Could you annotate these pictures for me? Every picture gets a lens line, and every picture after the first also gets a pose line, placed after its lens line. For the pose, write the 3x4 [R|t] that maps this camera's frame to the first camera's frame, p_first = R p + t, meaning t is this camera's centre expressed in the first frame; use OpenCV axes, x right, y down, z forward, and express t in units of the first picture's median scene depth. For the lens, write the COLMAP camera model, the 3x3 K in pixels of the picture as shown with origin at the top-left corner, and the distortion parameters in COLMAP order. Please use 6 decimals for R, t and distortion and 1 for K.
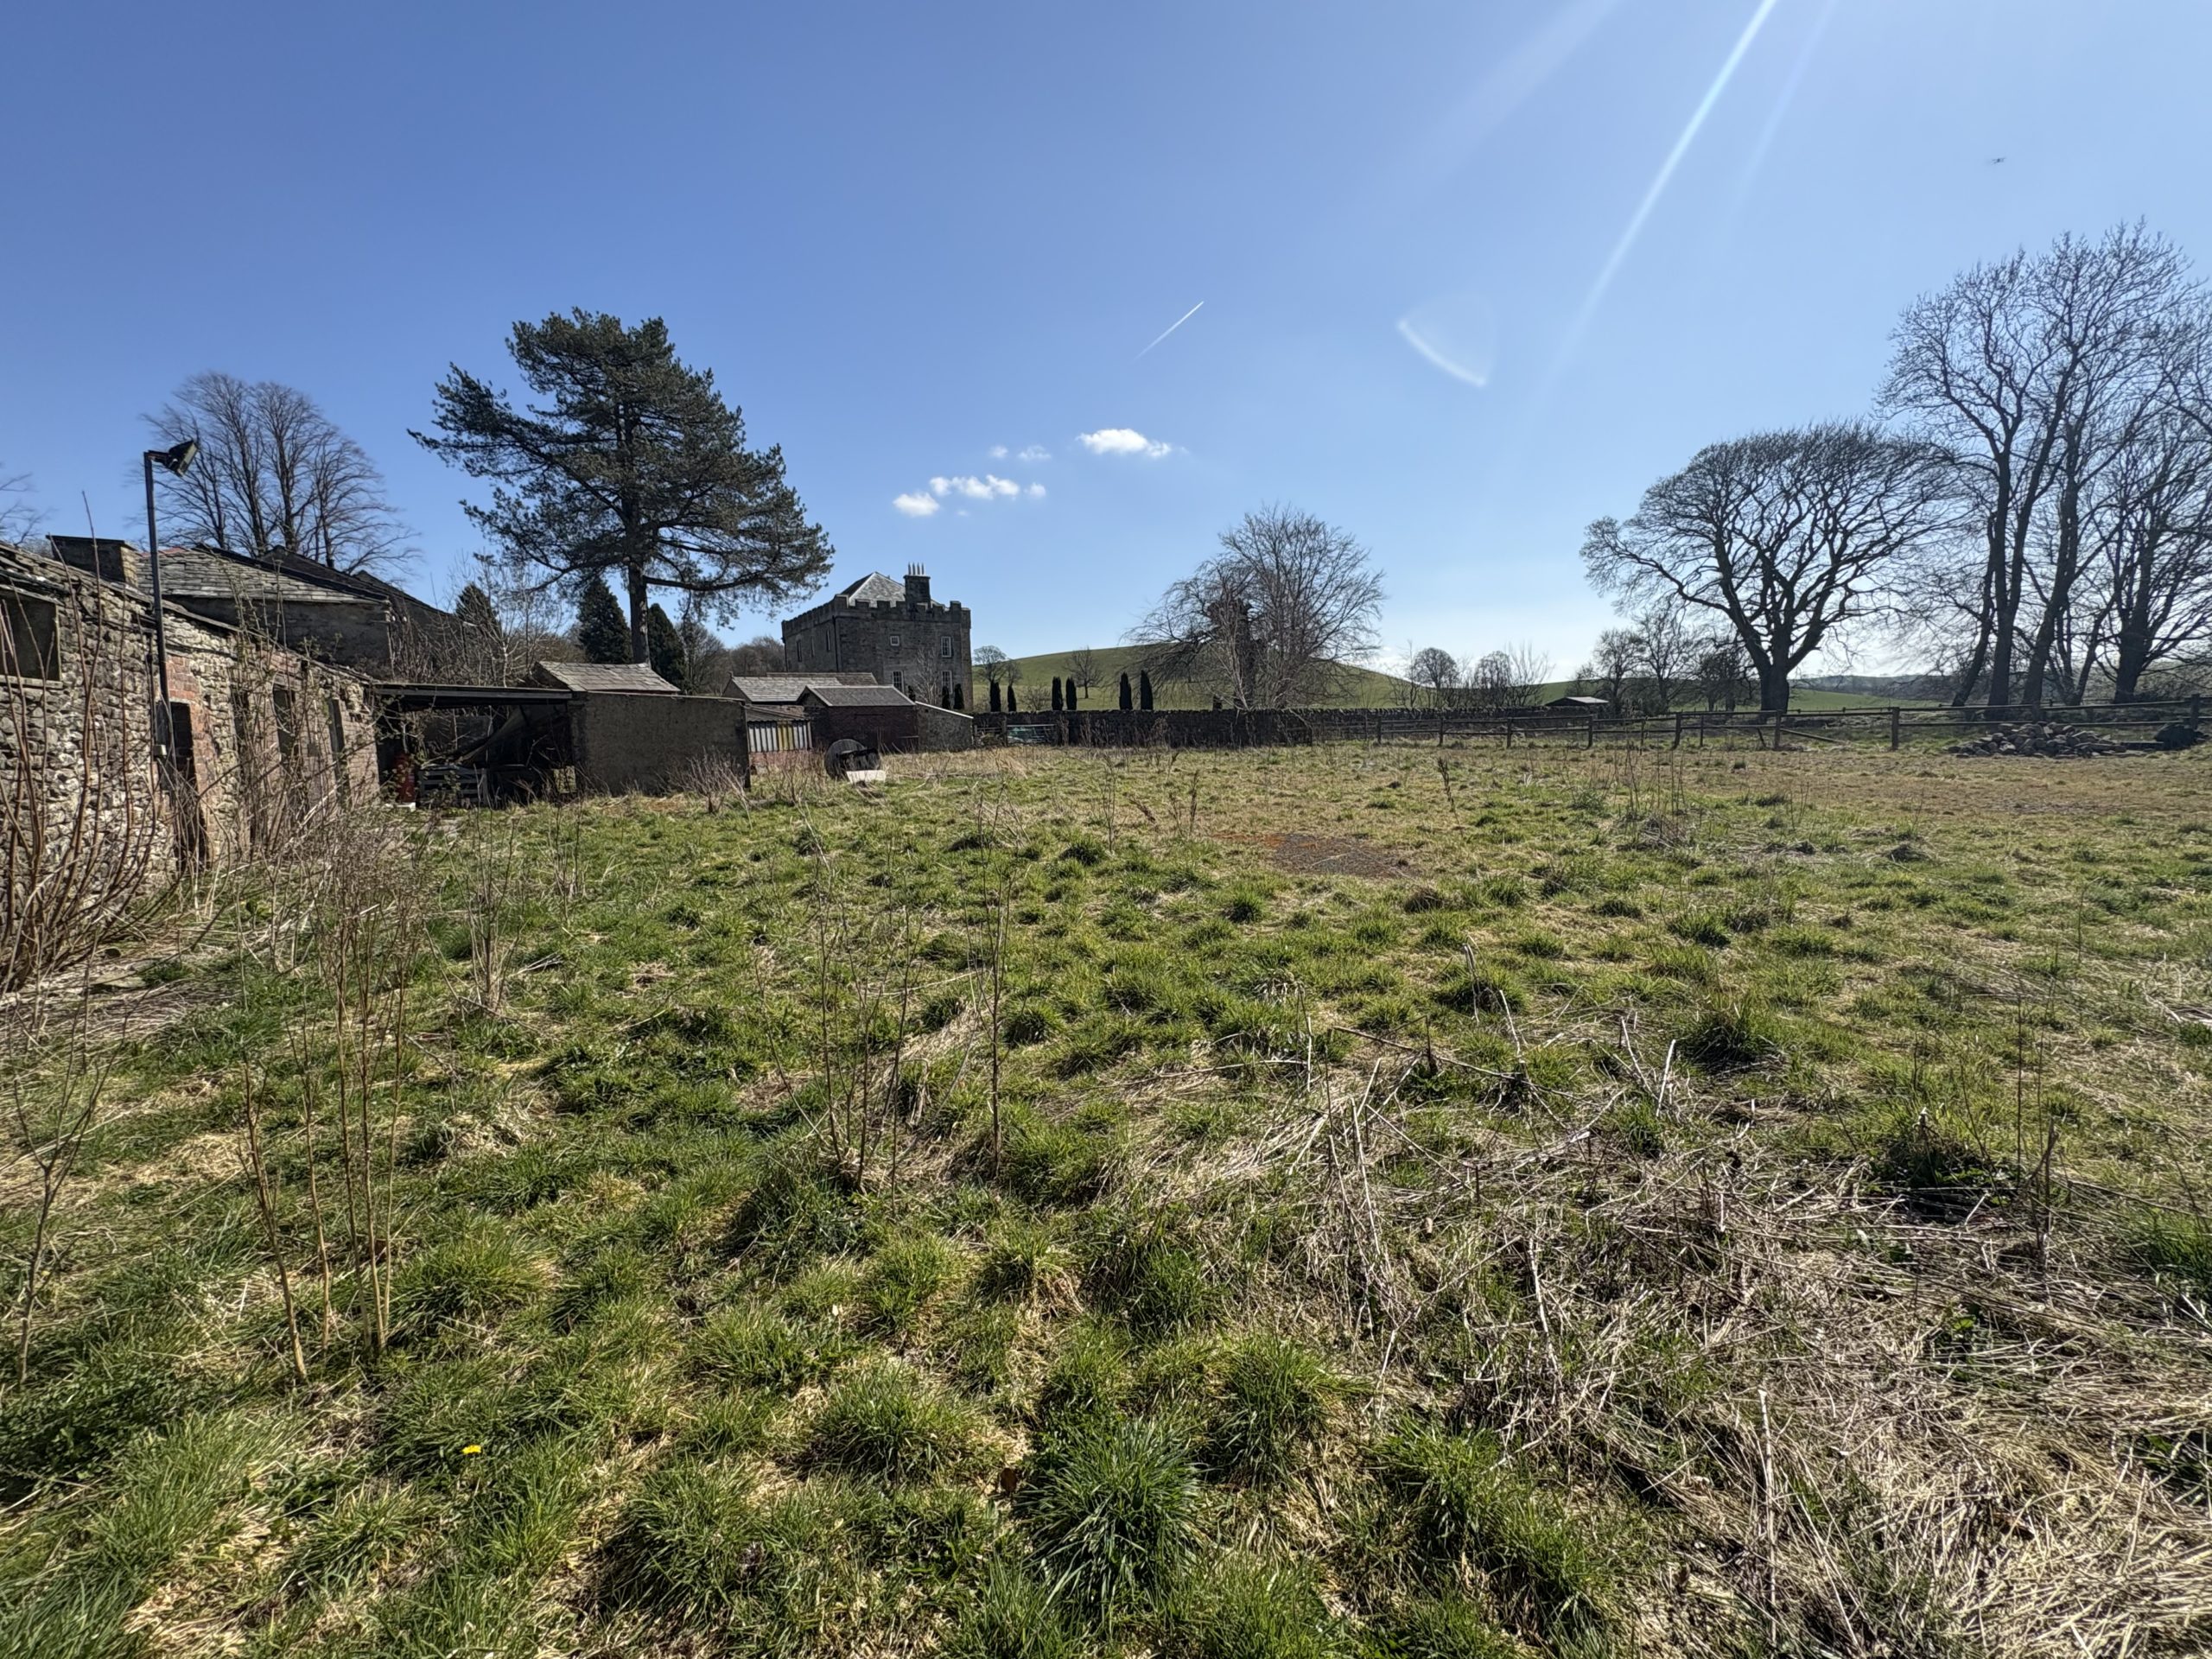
lens RADIAL K [[877.9, 0, 1106.0], [0, 877.9, 829.5], [0, 0, 1]] dist [-0.002188, -0.000045]
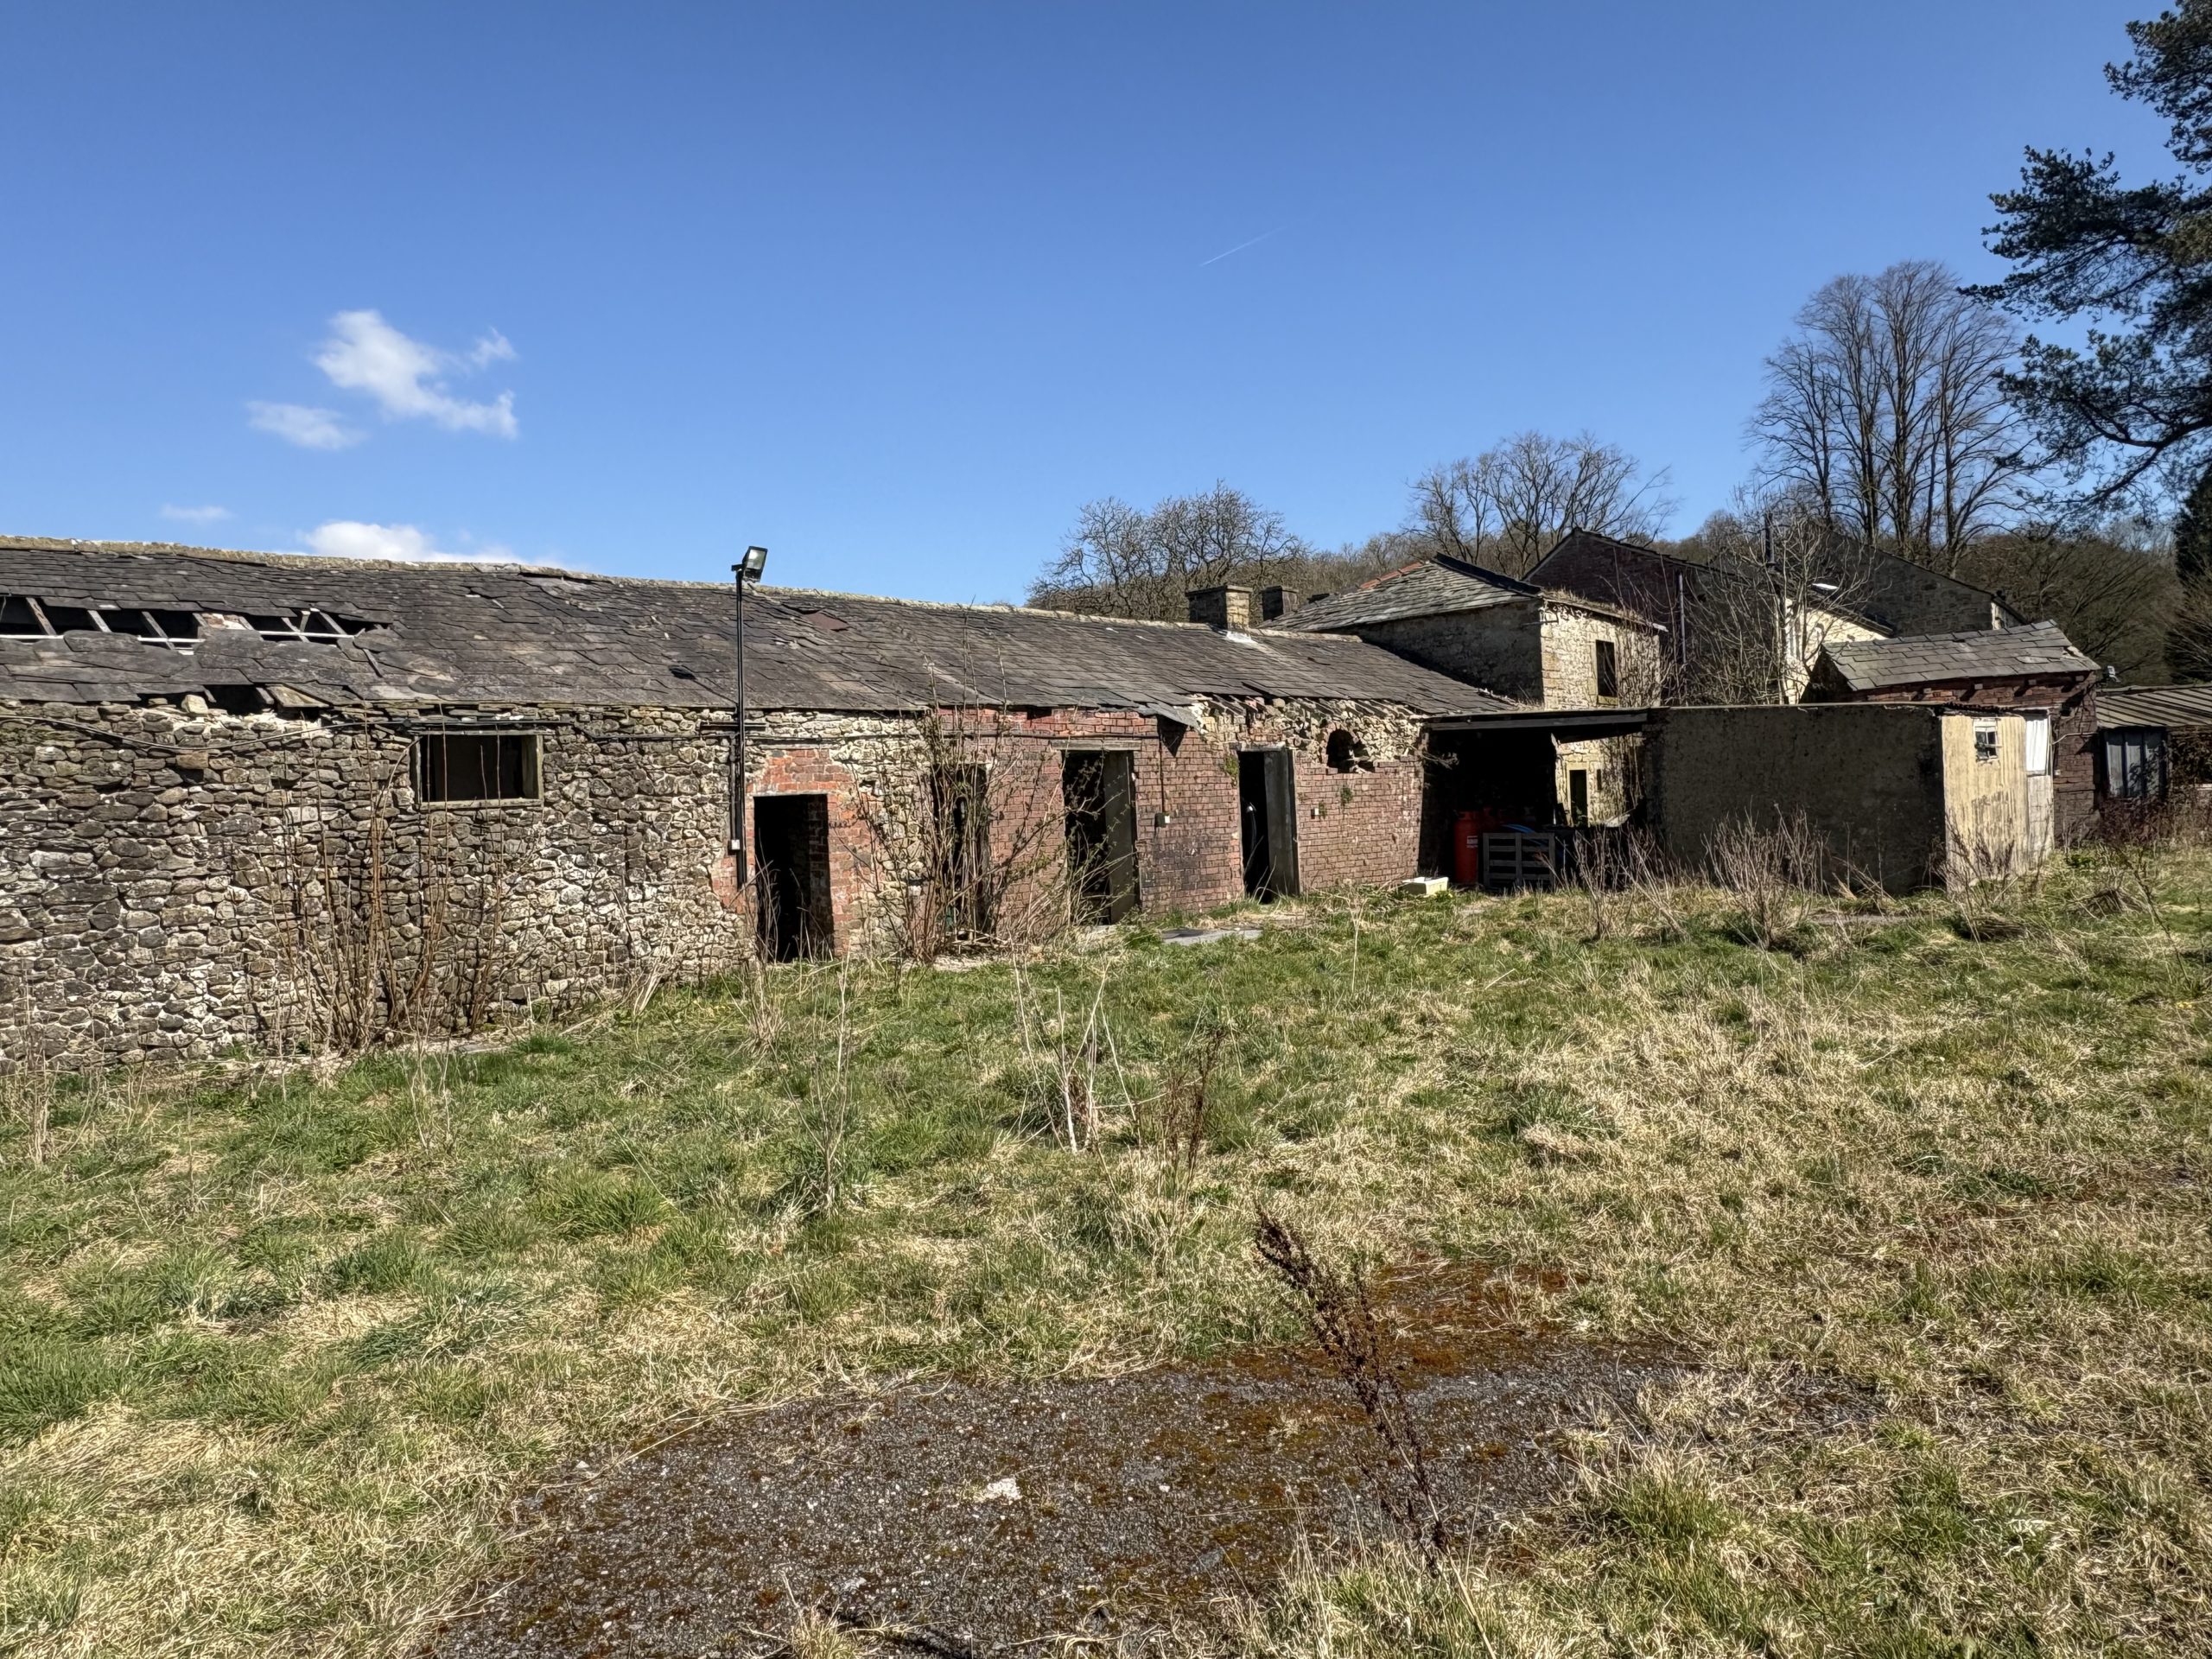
lens RADIAL K [[1395.1, 0, 1106.0], [0, 1395.1, 829.5], [0, 0, 1]] dist [0.000509, 0.000209]
pose [[0.185551, 0.050484, -0.981337, 0.113440], [-0.076493, 0.996391, 0.036795, -0.034664], [0.979653, 0.068238, 0.188743, 0.188907]]
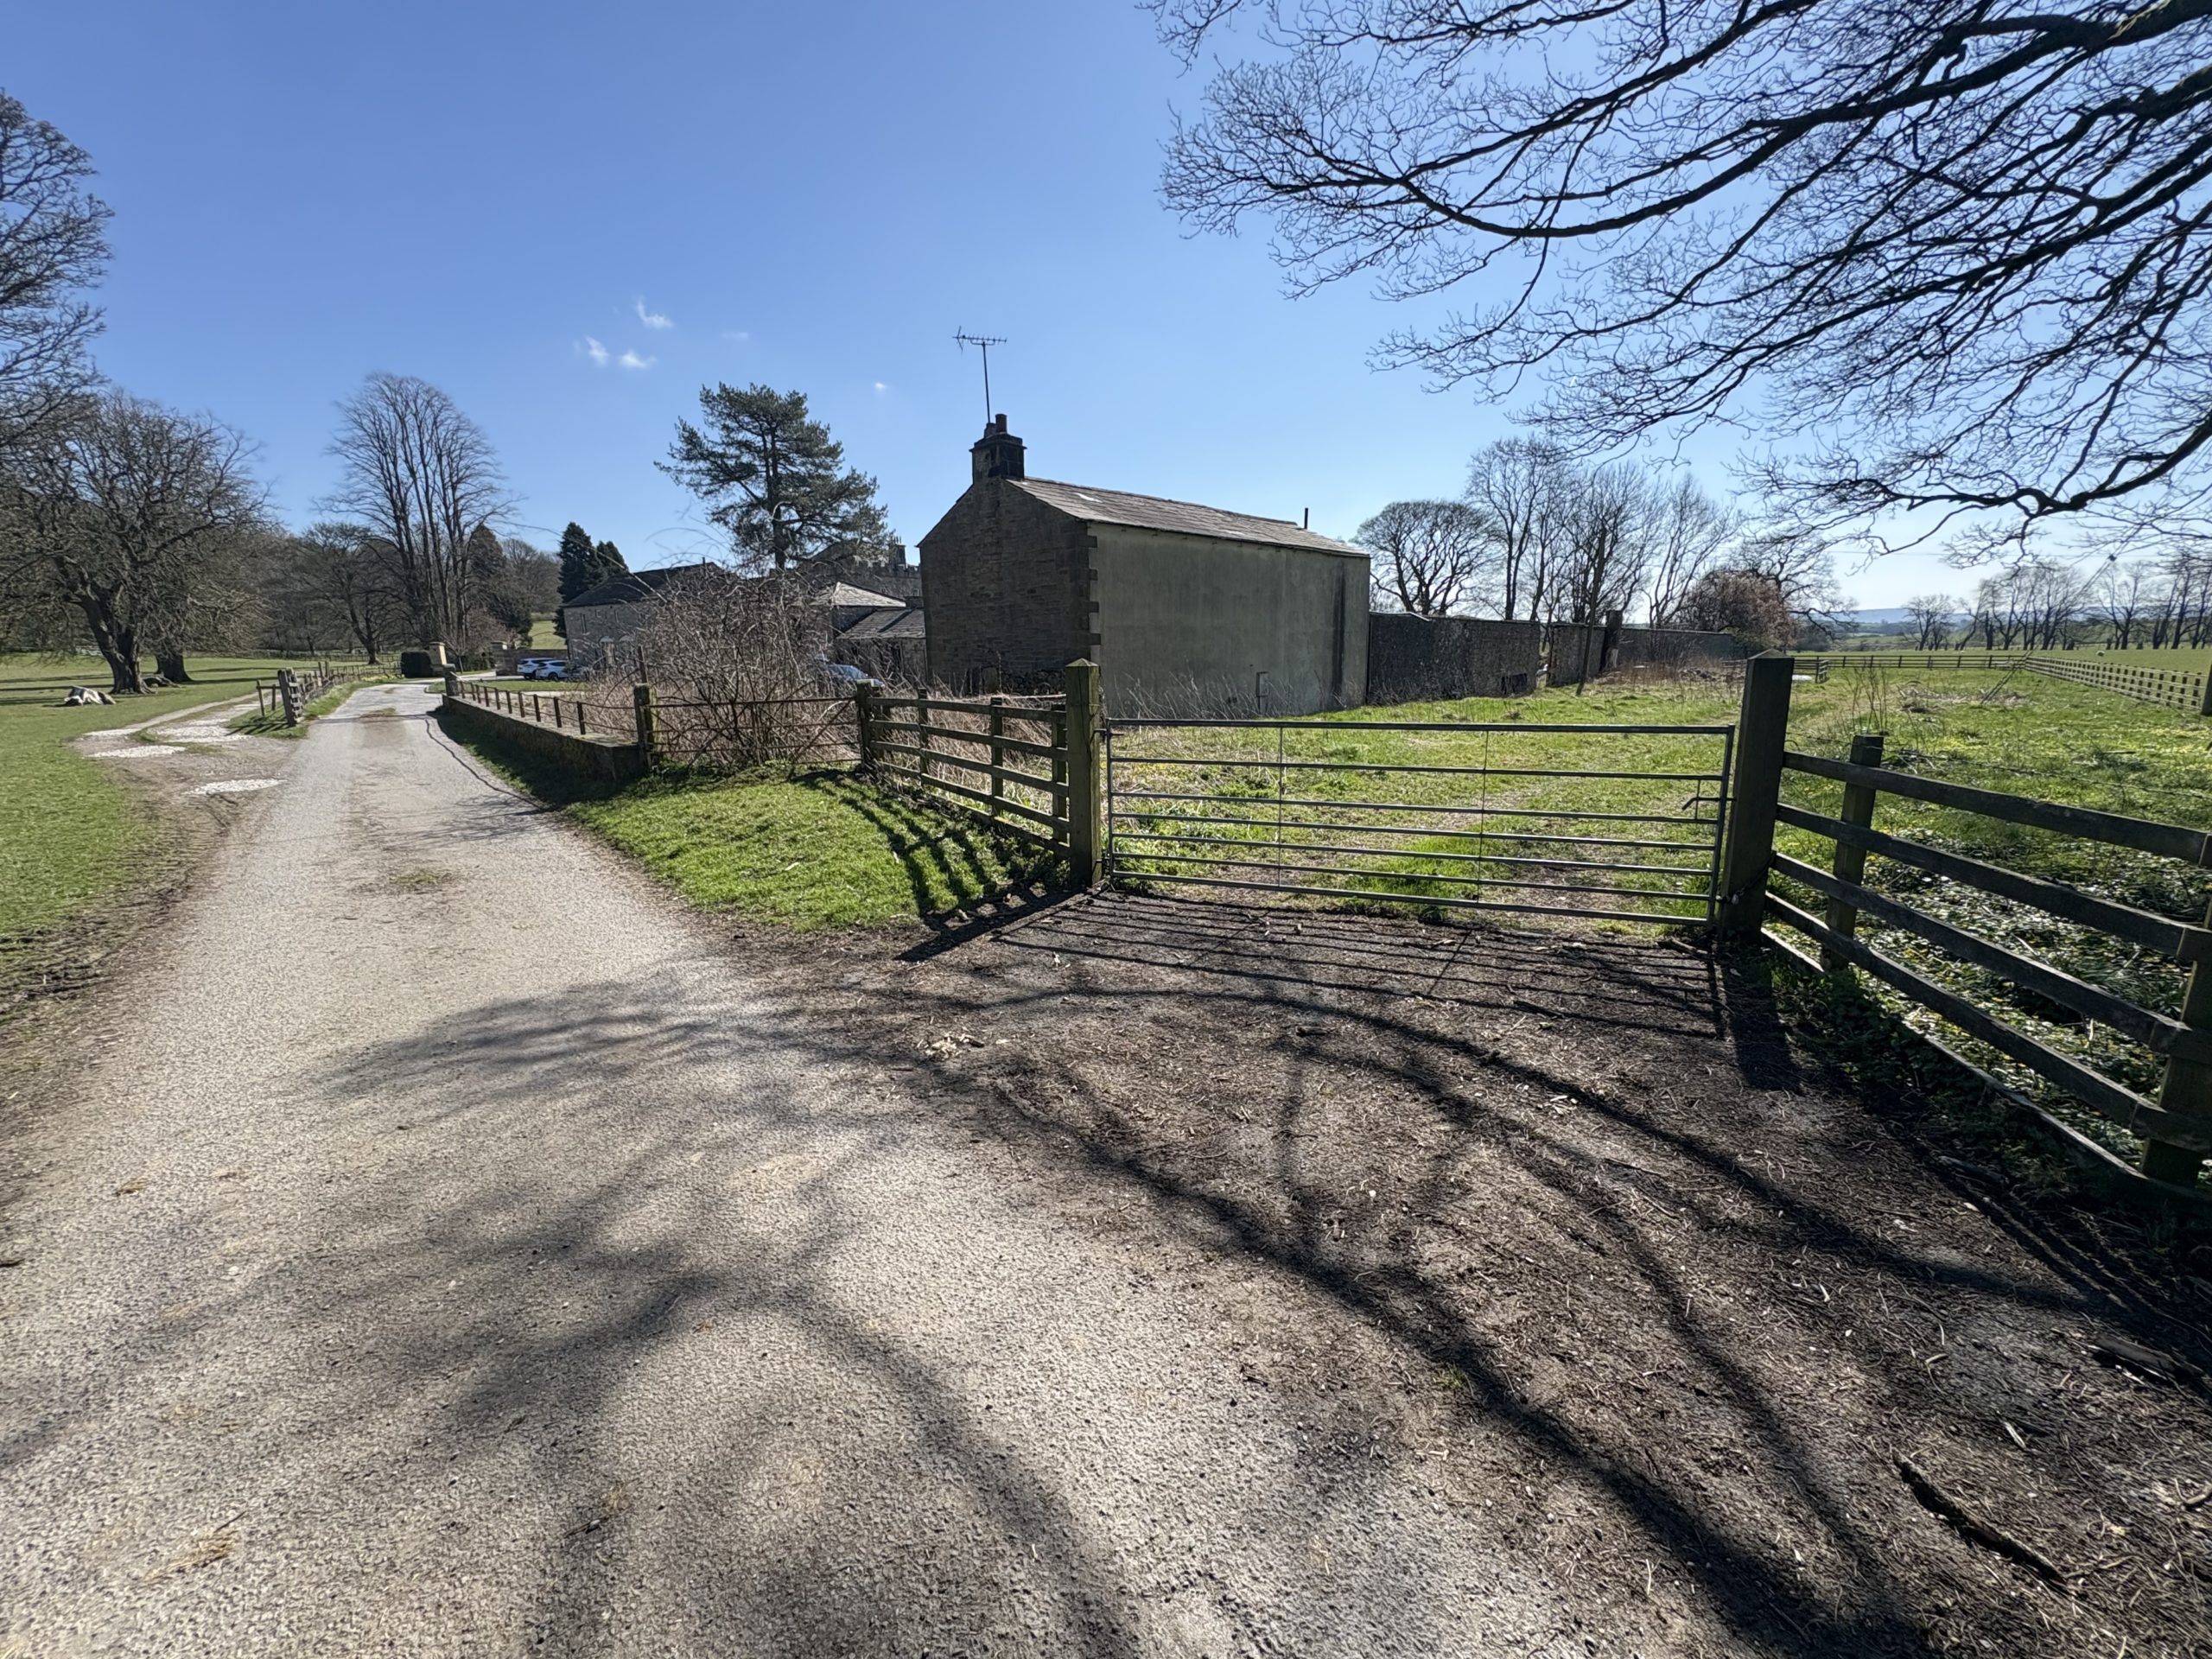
lens RADIAL K [[877.9, 0, 1106.0], [0, 877.9, 829.5], [0, 0, 1]] dist [-0.002188, -0.000045]
pose [[0.967347, -0.034380, 0.251111, -0.395215], [0.014529, 0.996650, 0.080483, 0.083072], [-0.253037, -0.074207, 0.964606, -0.713864]]
